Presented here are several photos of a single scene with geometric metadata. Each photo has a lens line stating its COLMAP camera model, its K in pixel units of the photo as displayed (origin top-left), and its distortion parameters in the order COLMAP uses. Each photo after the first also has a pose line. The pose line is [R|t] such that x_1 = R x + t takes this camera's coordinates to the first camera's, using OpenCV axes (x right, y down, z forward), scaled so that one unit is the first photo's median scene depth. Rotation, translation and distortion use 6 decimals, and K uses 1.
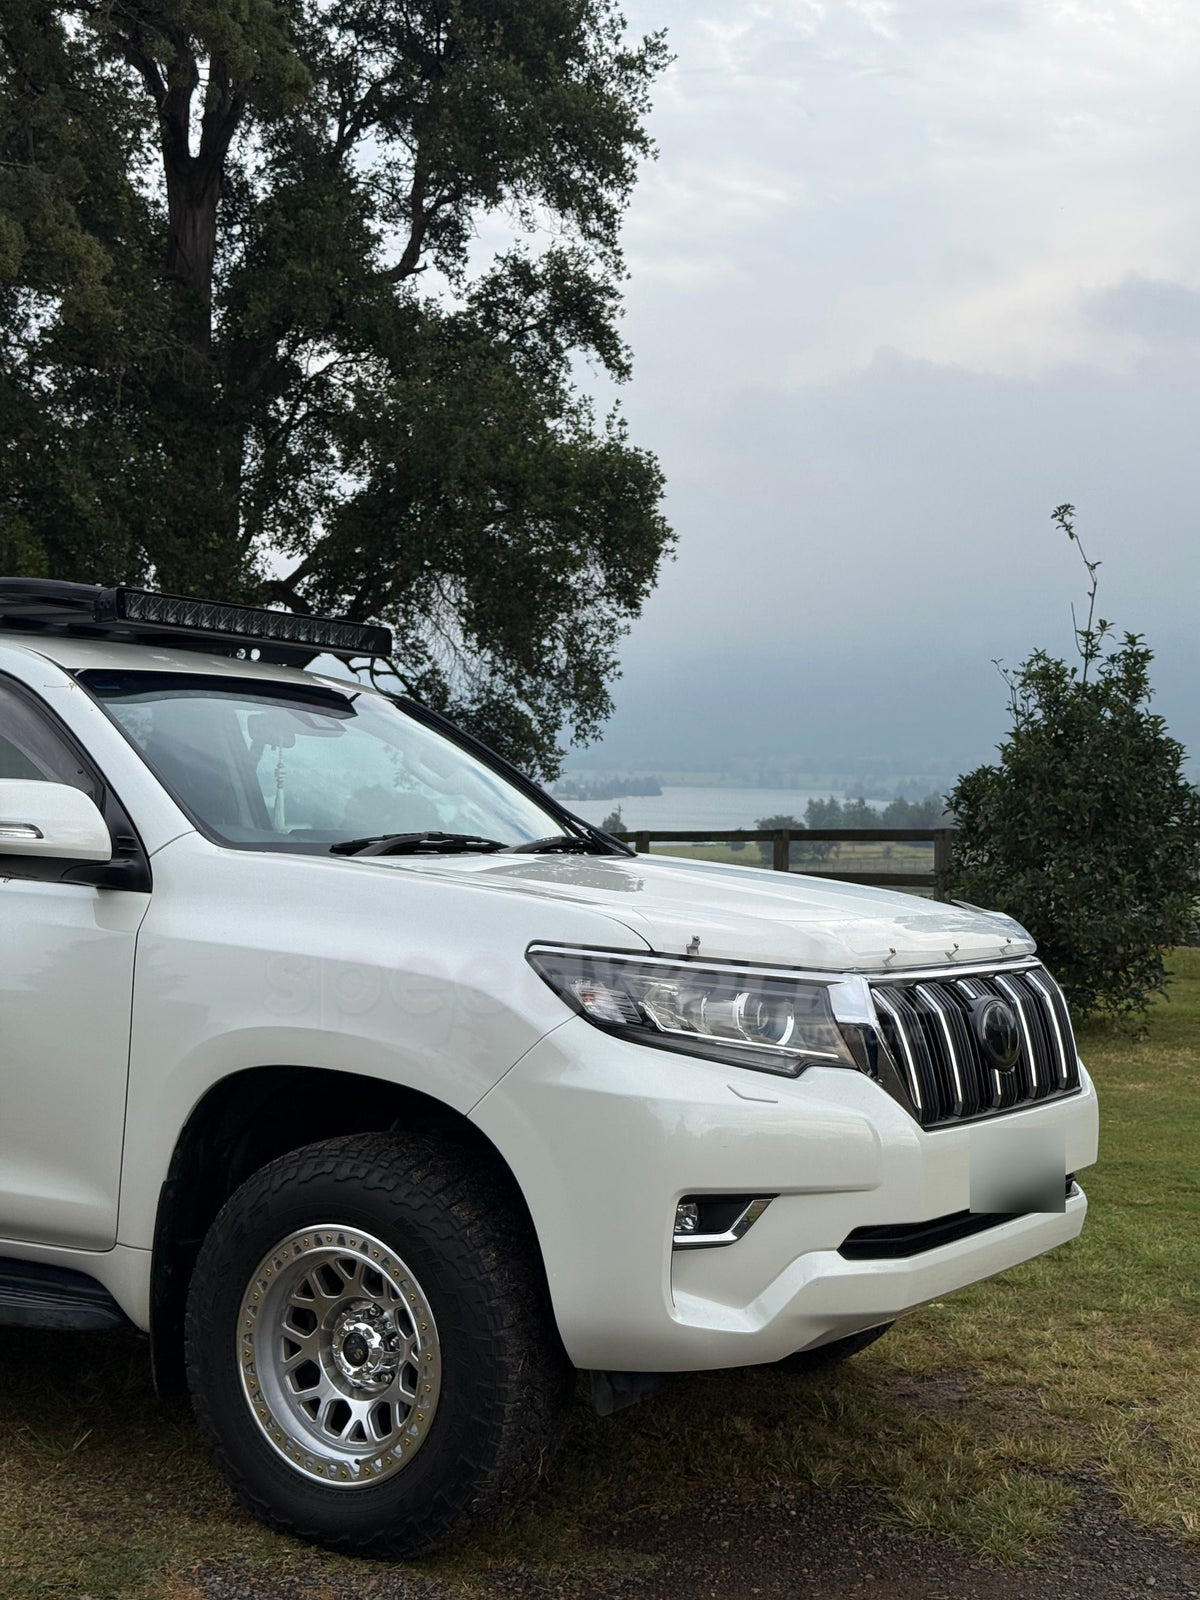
lens RADIAL K [[2253.1, 0, 625.3], [0, 2253.1, 804.8], [0, 0, 1]] dist [0.173574, -0.184124]
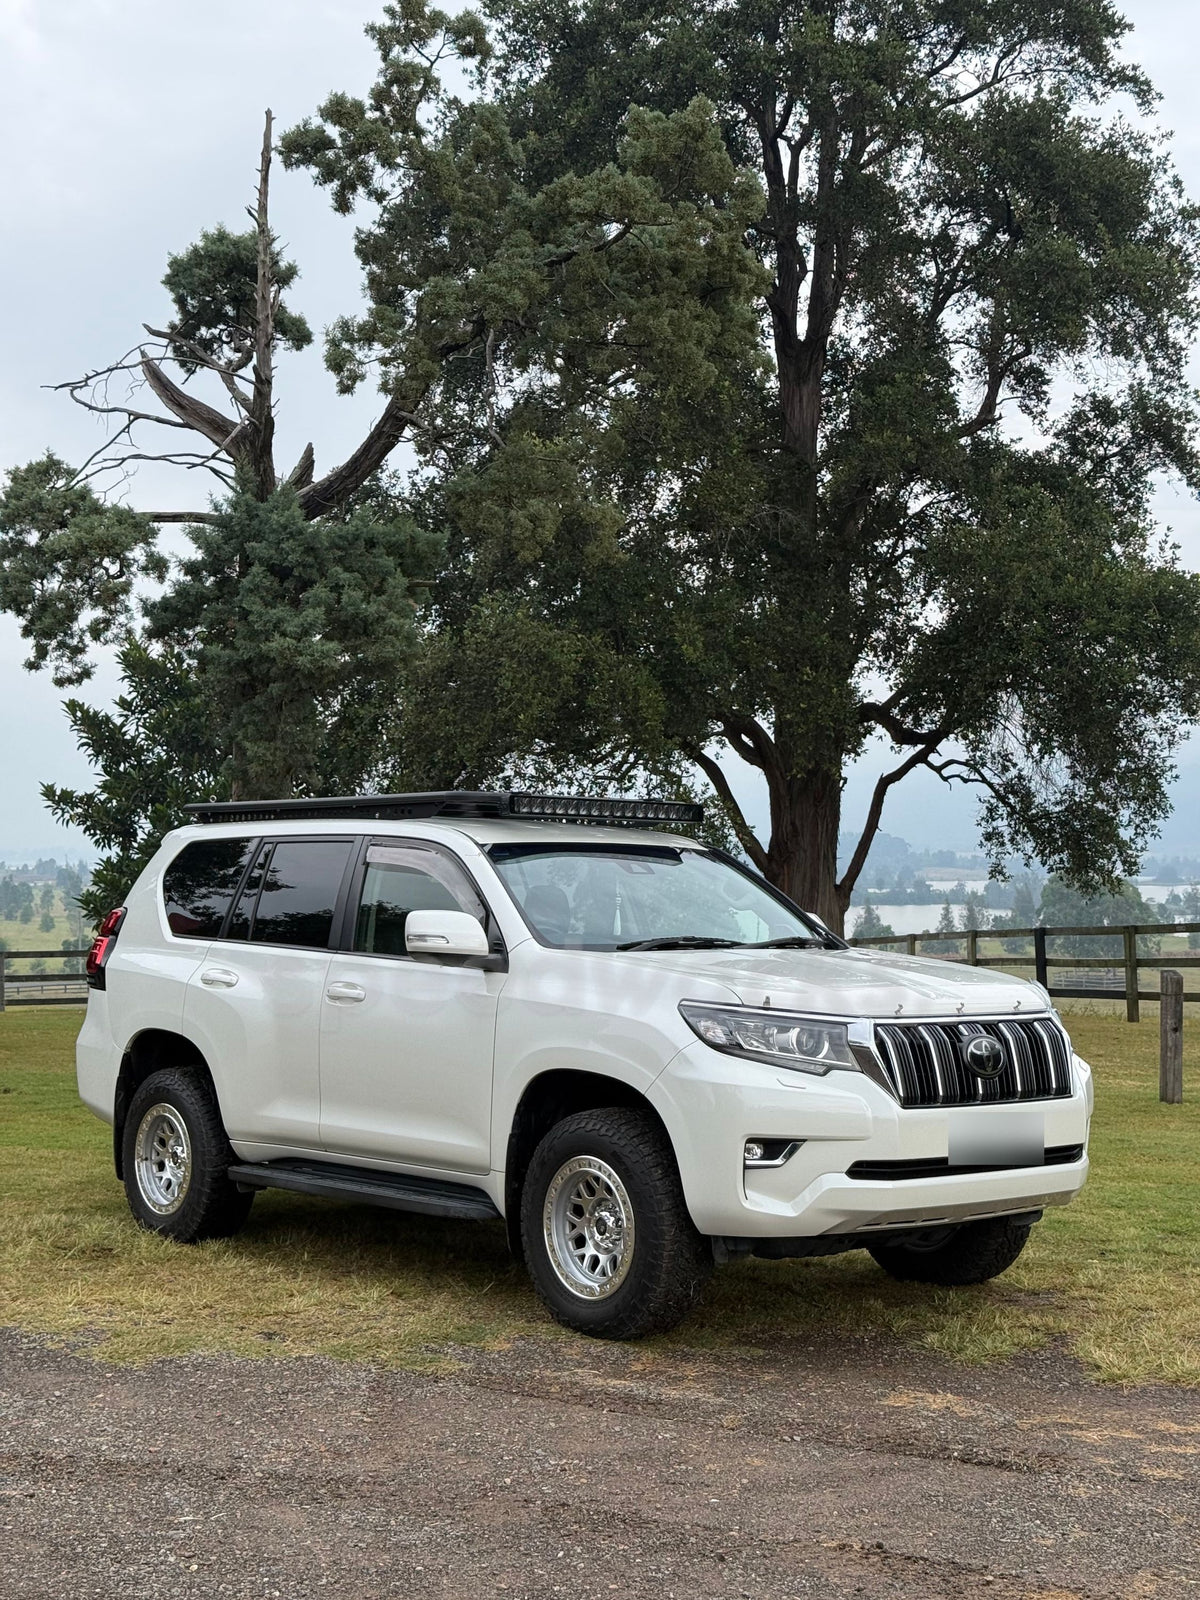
lens RADIAL K [[2253.1, 0, 625.3], [0, 2253.1, 804.8], [0, 0, 1]] dist [0.173574, -0.184124]
pose [[0.952554, -0.027133, -0.303157, 0.079718], [0.015244, 0.999022, -0.041516, -0.003487], [0.303987, 0.034925, 0.952036, -0.125731]]
